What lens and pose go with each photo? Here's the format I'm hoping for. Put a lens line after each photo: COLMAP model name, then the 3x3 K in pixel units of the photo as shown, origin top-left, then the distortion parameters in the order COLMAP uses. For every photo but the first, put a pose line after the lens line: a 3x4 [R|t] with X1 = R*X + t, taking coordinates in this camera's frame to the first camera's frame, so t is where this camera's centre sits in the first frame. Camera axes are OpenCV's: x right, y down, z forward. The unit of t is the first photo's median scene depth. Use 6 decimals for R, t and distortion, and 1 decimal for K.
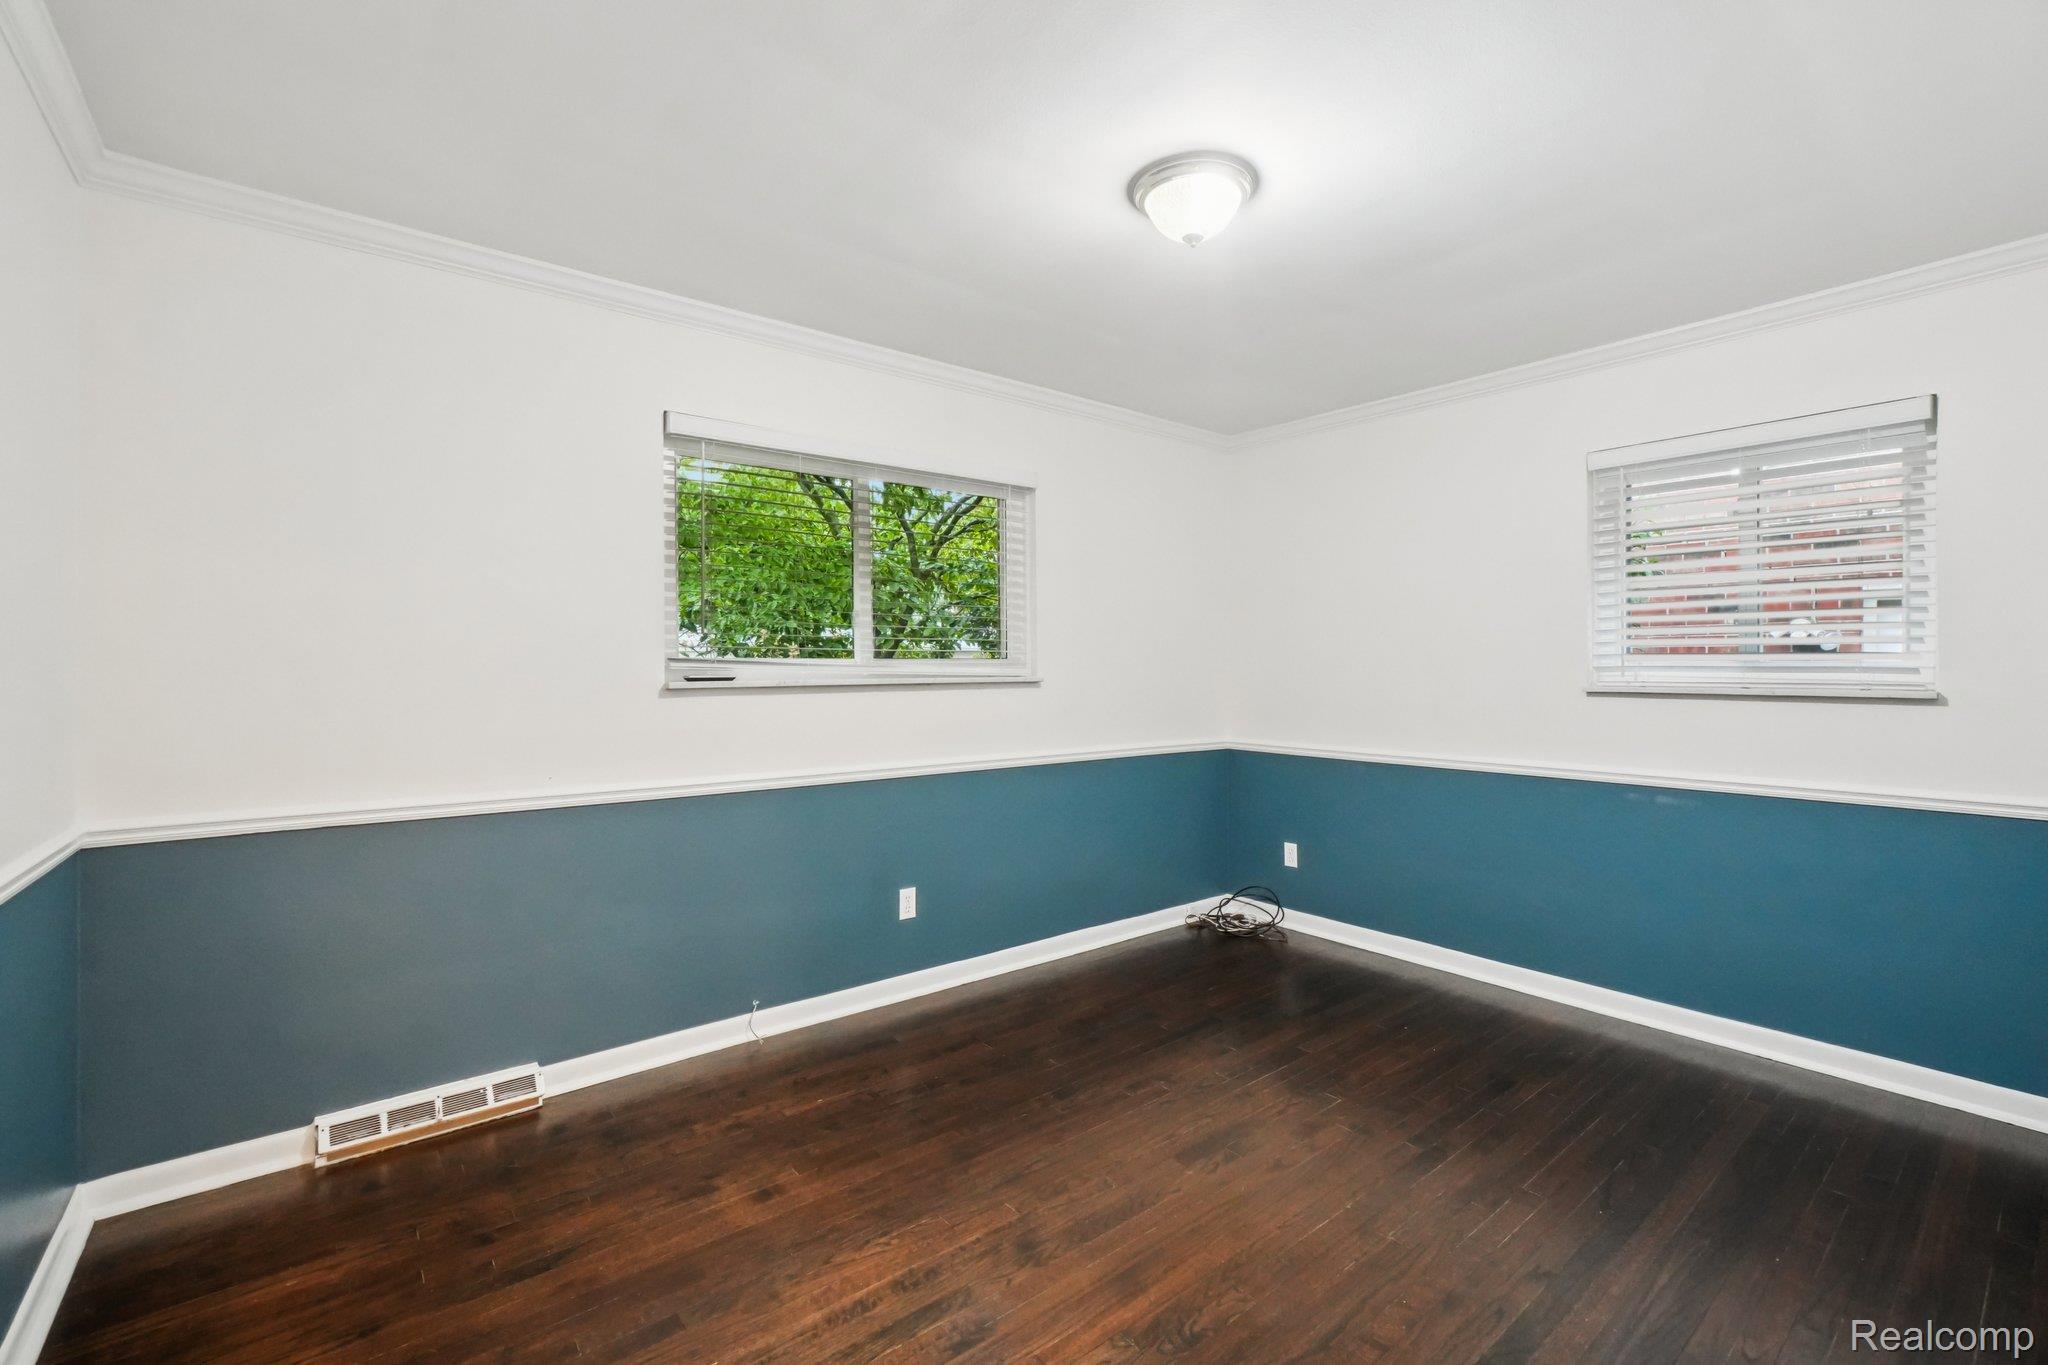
lens RADIAL K [[891.8, 0, 1024.0], [0, 891.8, 682.5], [0, 0, 1]] dist [-0.004741, -0.000156]
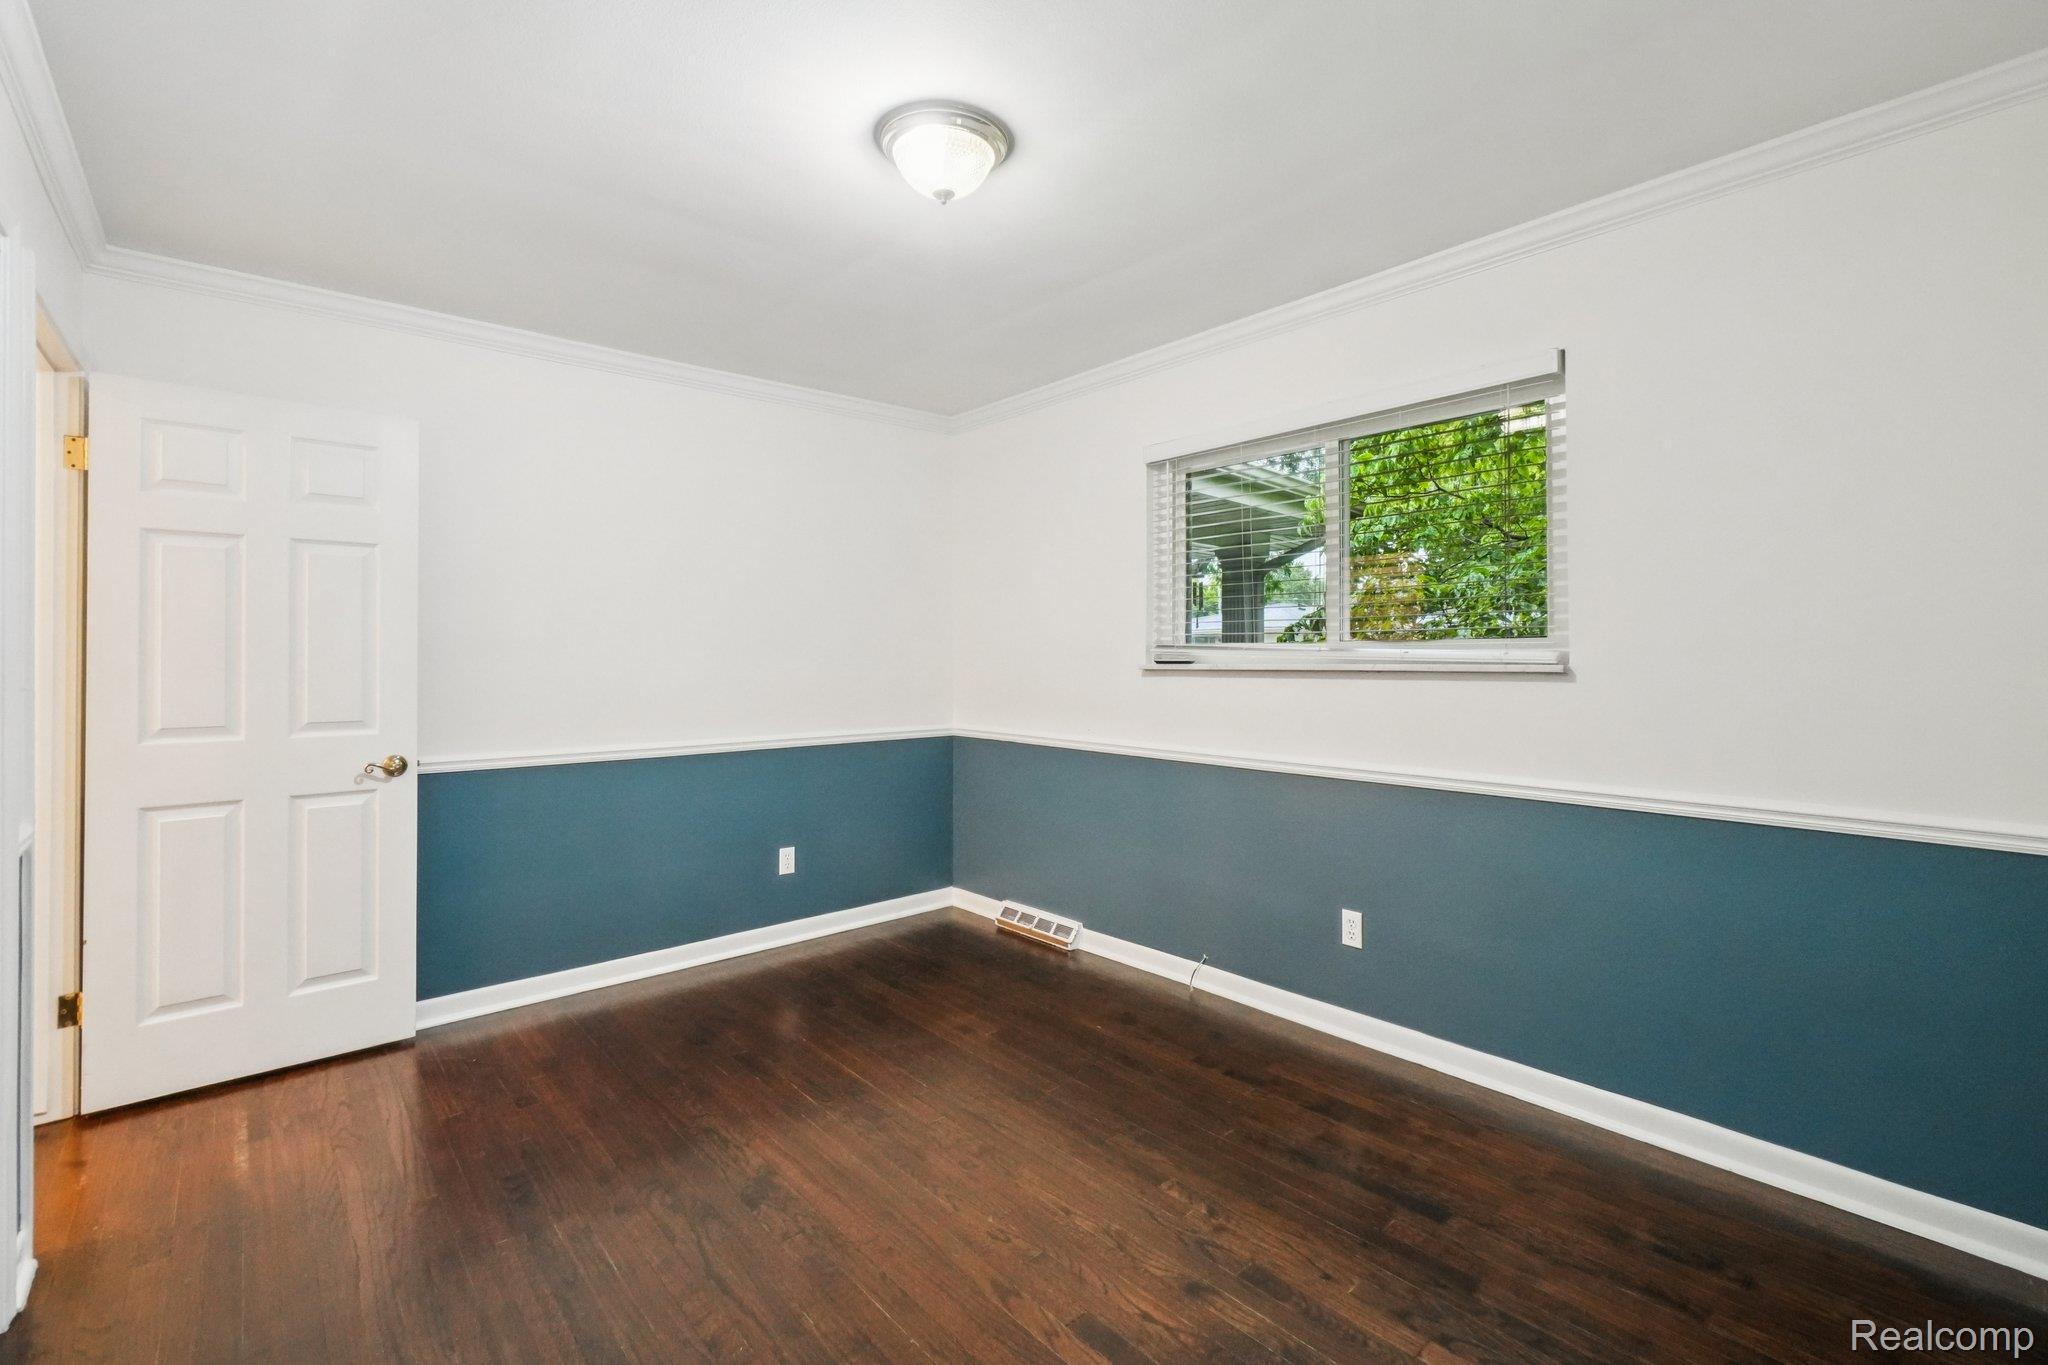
lens RADIAL K [[874.5, 0, 1025.1], [0, 874.5, 665.5], [0, 0, 1]] dist [-0.000237, 0.000012]
pose [[0.052234, 0.003420, -0.998629, 0.890617], [-0.020057, 0.999796, 0.002375, 0.001770], [0.998433, 0.019906, 0.052292, 0.833101]]
